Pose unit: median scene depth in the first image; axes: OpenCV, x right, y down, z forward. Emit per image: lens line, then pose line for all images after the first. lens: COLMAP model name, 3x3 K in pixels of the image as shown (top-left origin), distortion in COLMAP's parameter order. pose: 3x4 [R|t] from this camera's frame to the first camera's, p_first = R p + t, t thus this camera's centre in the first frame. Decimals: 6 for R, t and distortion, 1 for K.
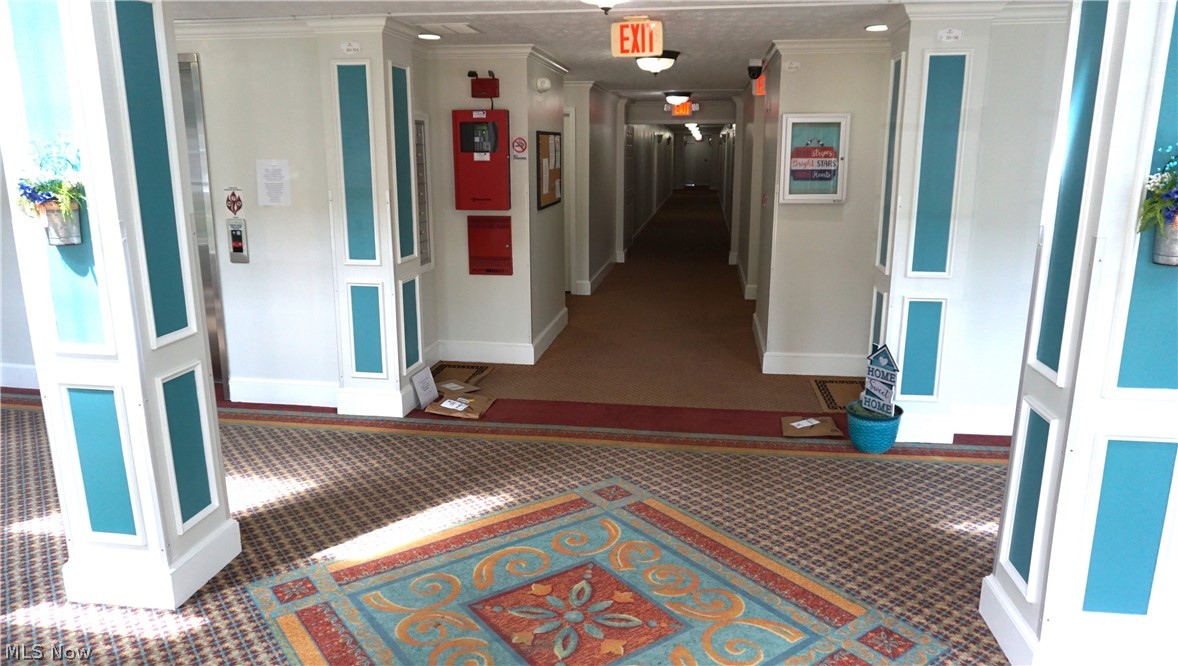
lens RADIAL K [[788.4, 0, 589.8], [0, 788.4, 328.8], [0, 0, 1]] dist [-0.031266, 0.007187]
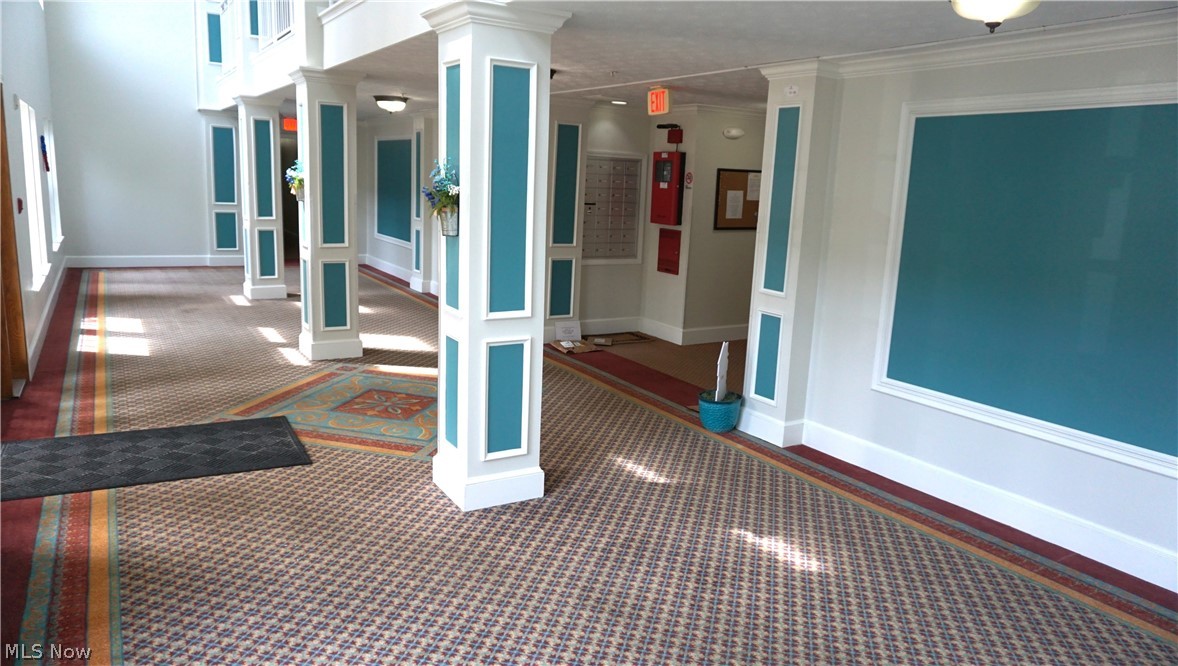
lens RADIAL K [[788.4, 0, 588.2], [0, 788.4, 333.8], [0, 0, 1]] dist [-0.031266, 0.007187]
pose [[0.630379, 0.180523, -0.755006, 0.881801], [-0.213558, 0.975386, 0.054910, -0.012113], [0.746335, 0.126624, 0.653415, 0.029107]]
